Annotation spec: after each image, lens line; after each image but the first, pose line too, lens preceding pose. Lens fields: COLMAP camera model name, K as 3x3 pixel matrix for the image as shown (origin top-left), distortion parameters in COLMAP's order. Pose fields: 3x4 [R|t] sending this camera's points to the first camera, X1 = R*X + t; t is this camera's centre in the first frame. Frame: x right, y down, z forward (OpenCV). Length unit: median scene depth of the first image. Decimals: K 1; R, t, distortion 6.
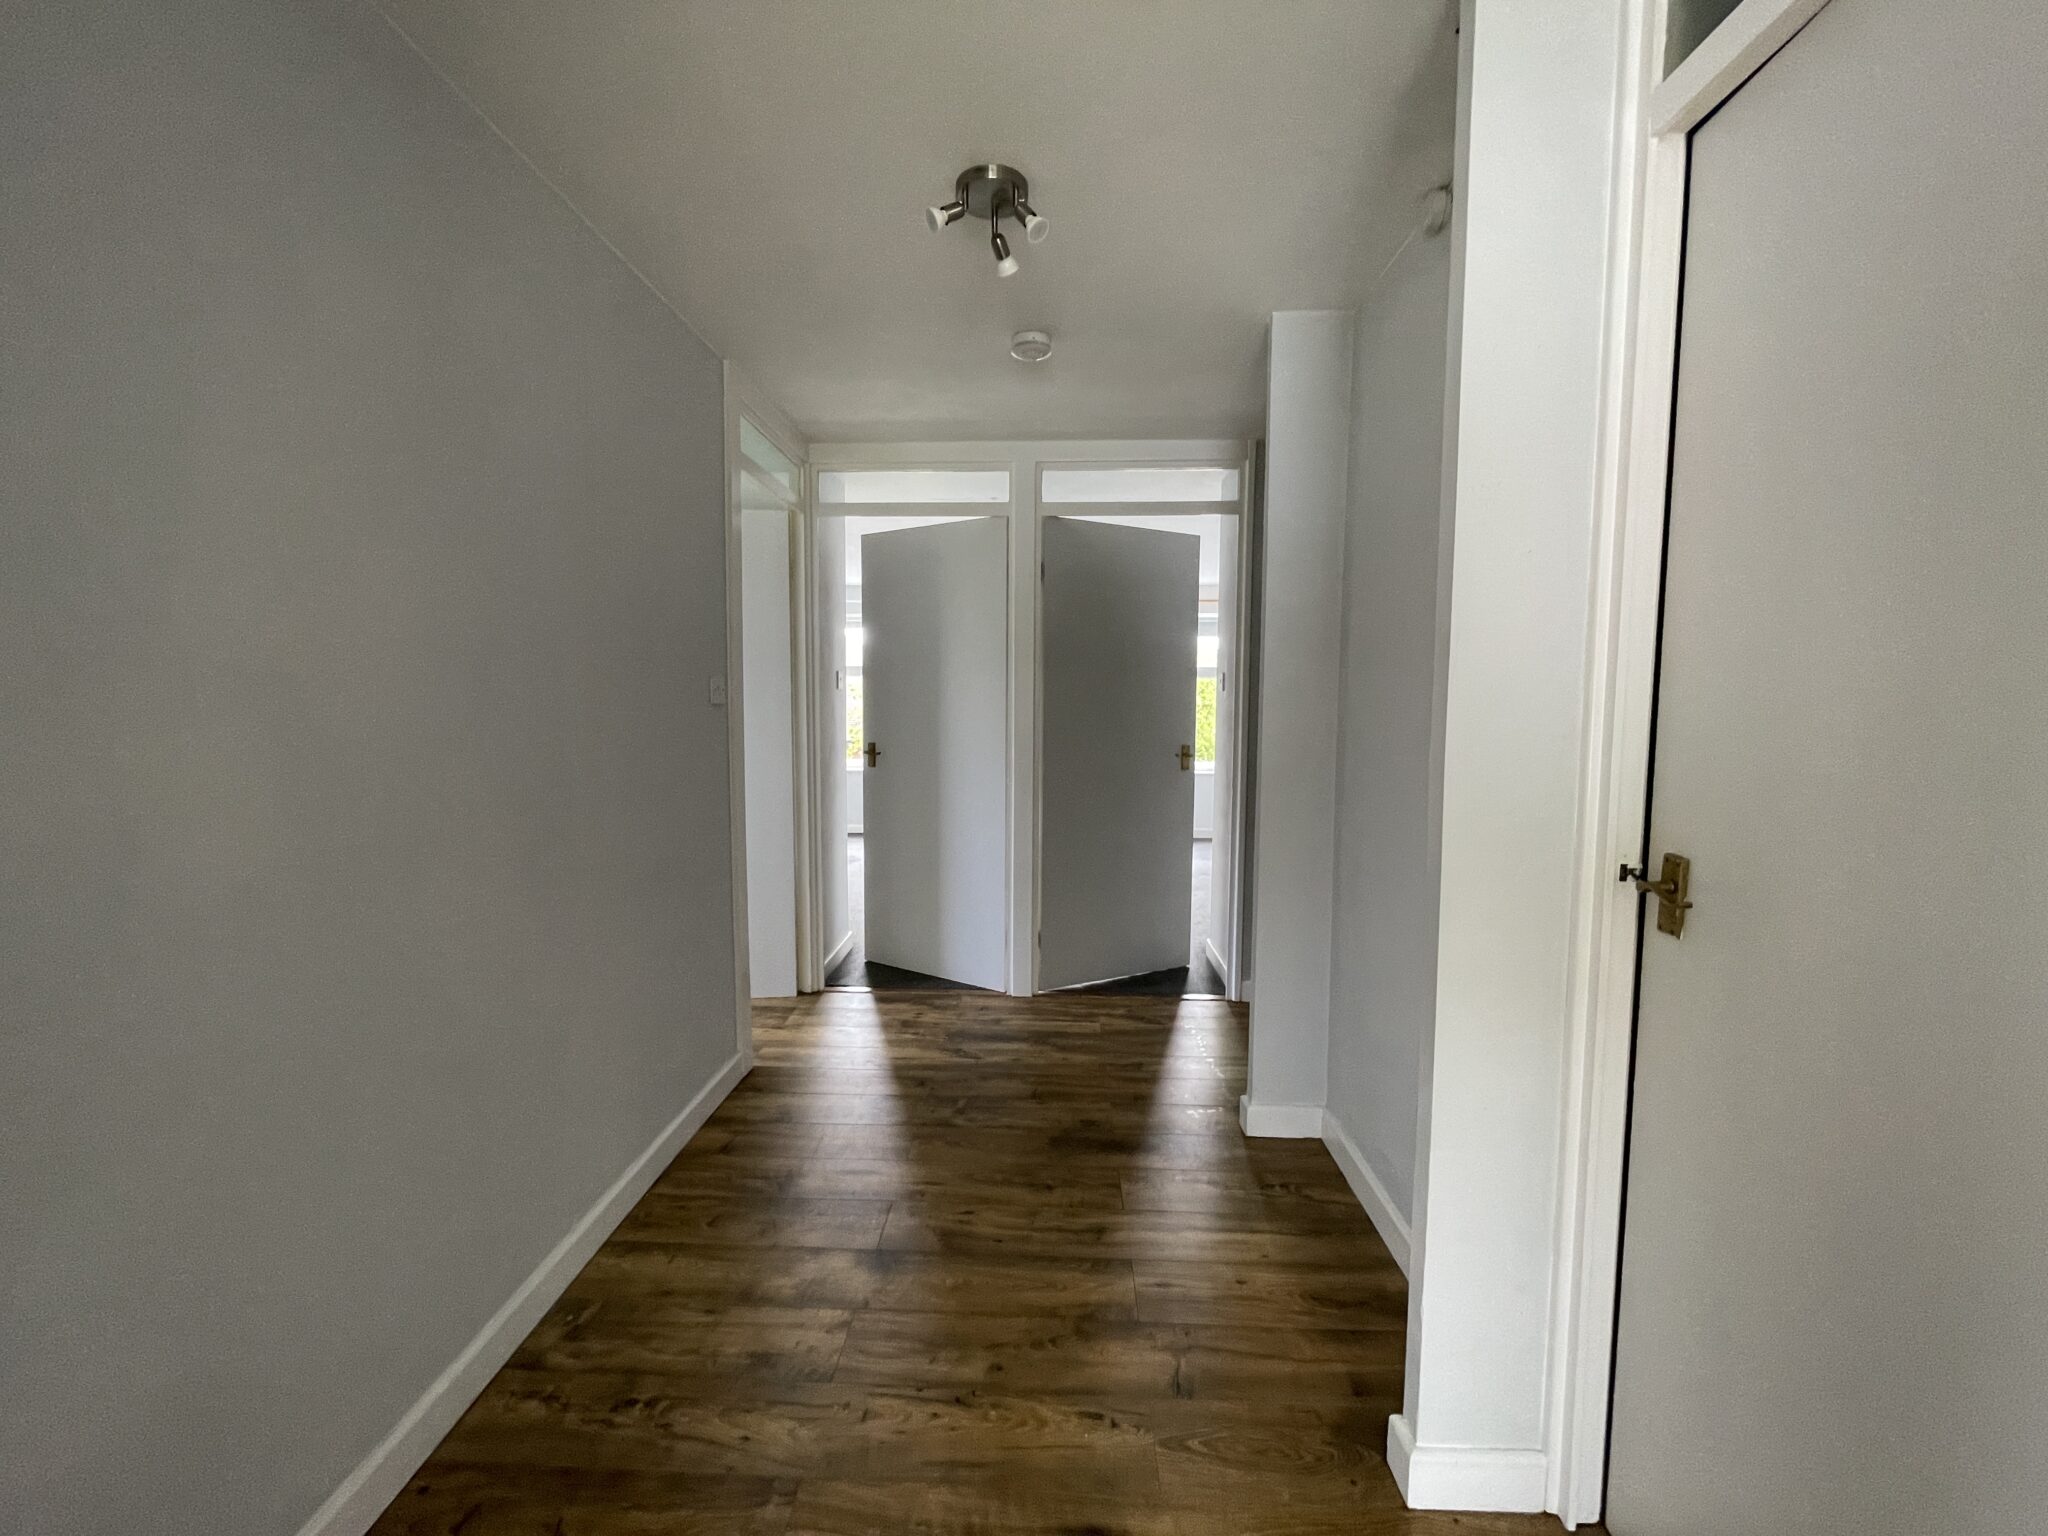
lens RADIAL K [[826.7, 0, 1020.7], [0, 826.7, 762.9], [0, 0, 1]] dist [-0.002760, 0.000061]
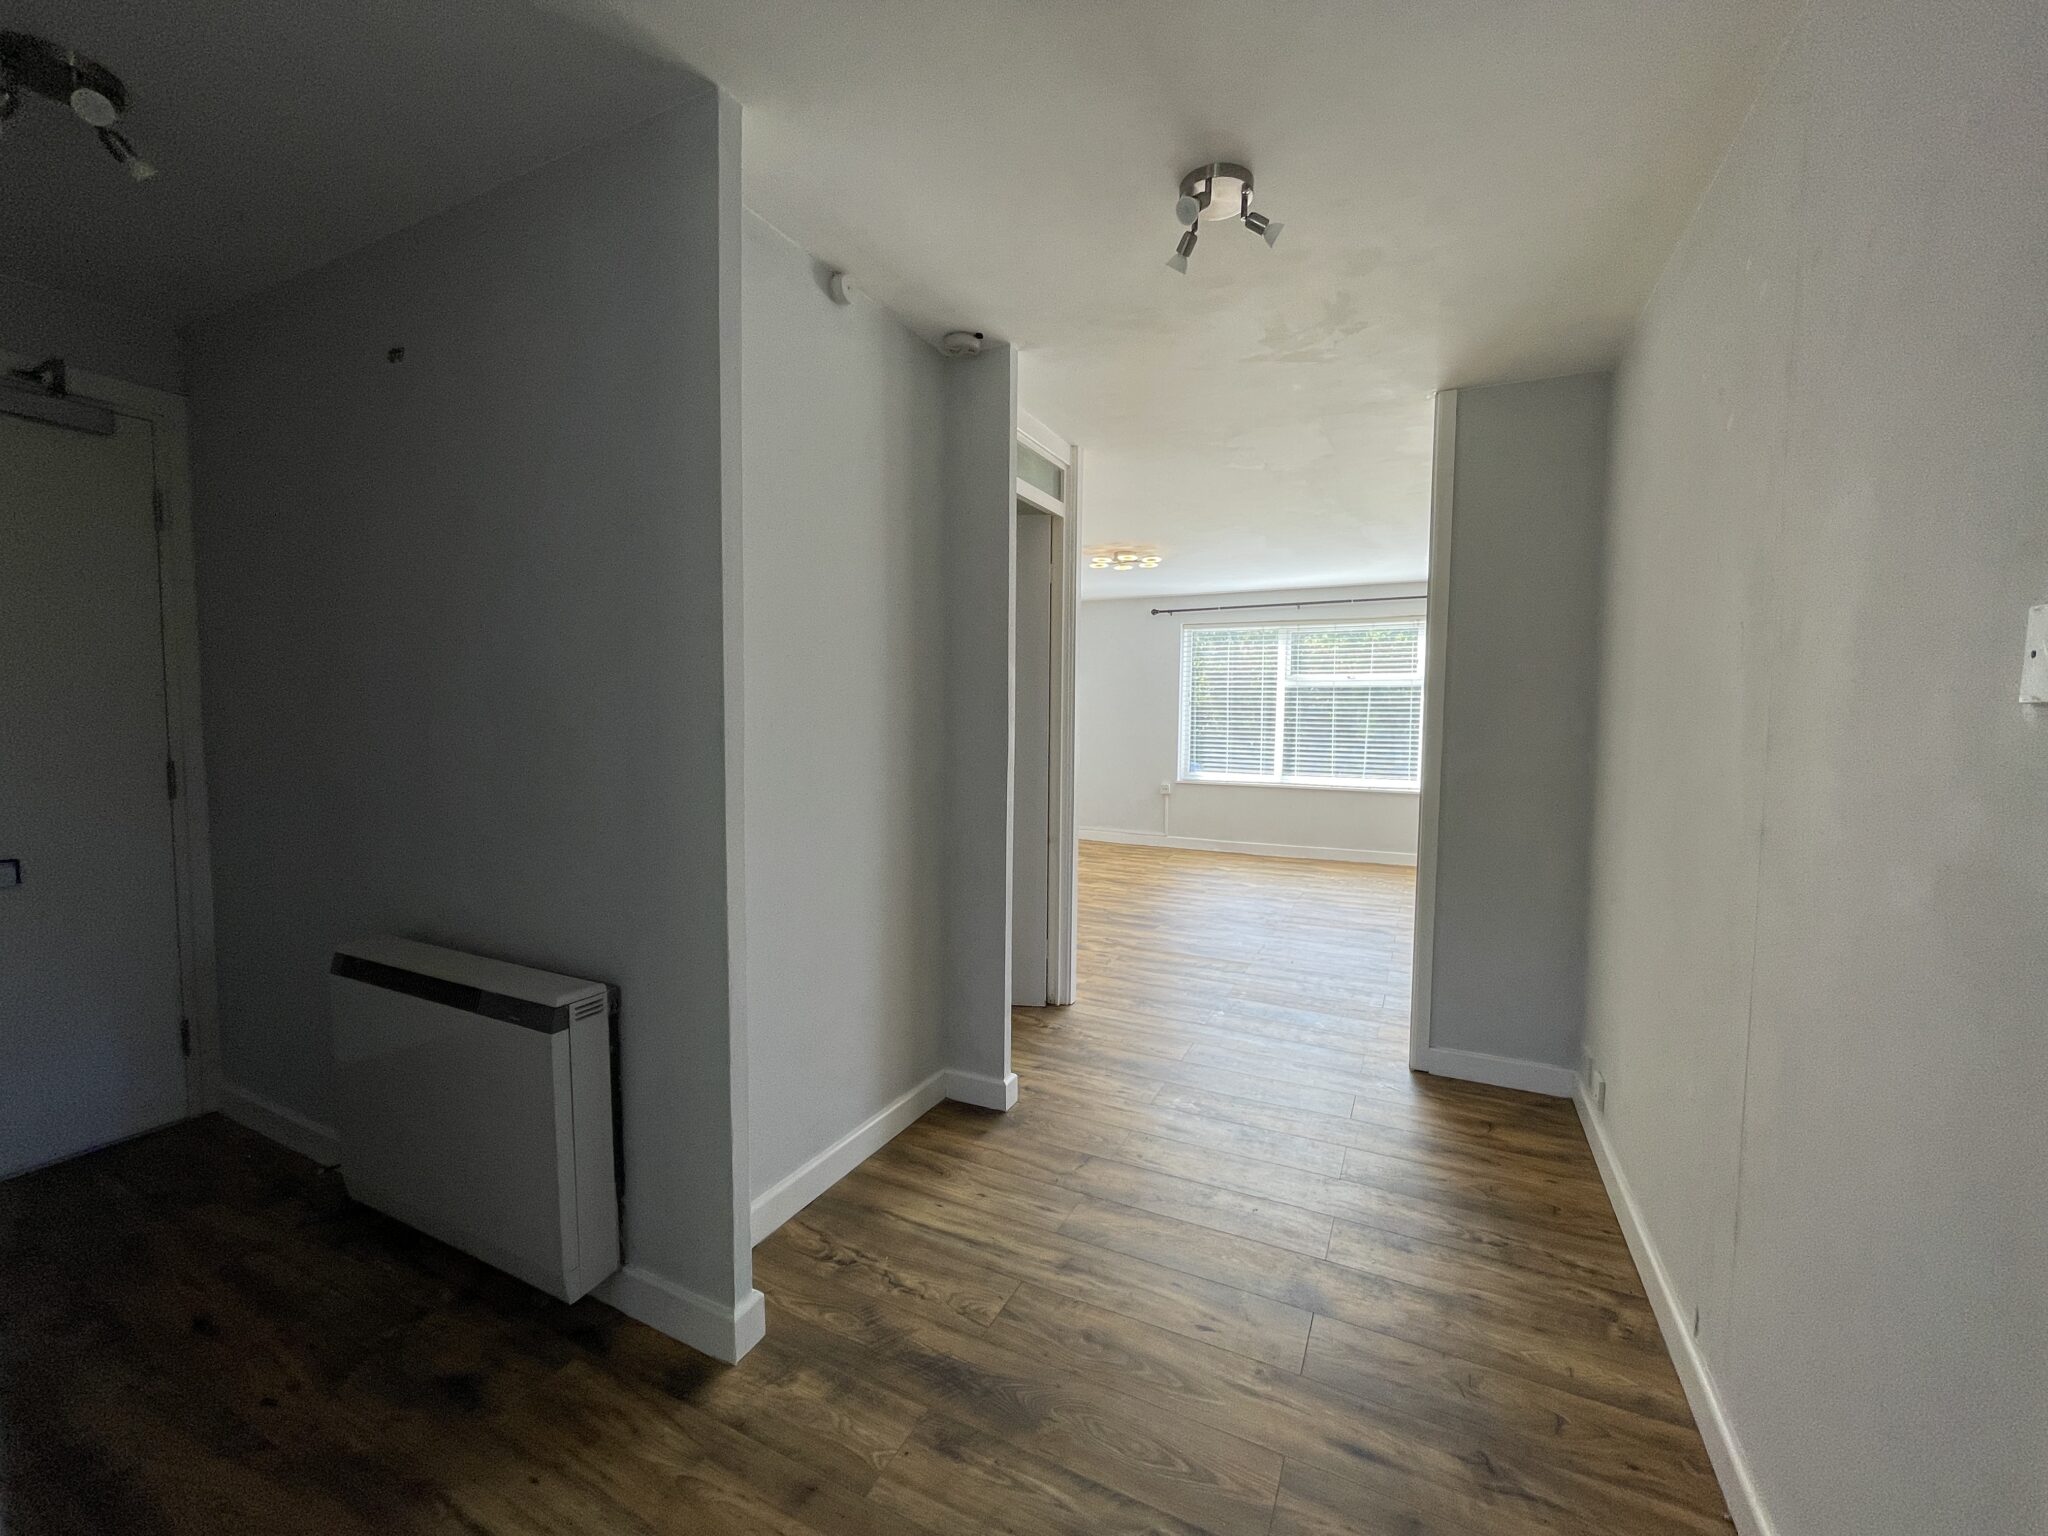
lens RADIAL K [[826.7, 0, 1018.5], [0, 826.7, 769.2], [0, 0, 1]] dist [-0.002760, 0.000061]
pose [[-0.911611, -0.046721, 0.408391, -0.228085], [0.008267, 0.991235, 0.131854, -0.122979], [-0.410971, 0.123576, -0.903234, 1.939164]]
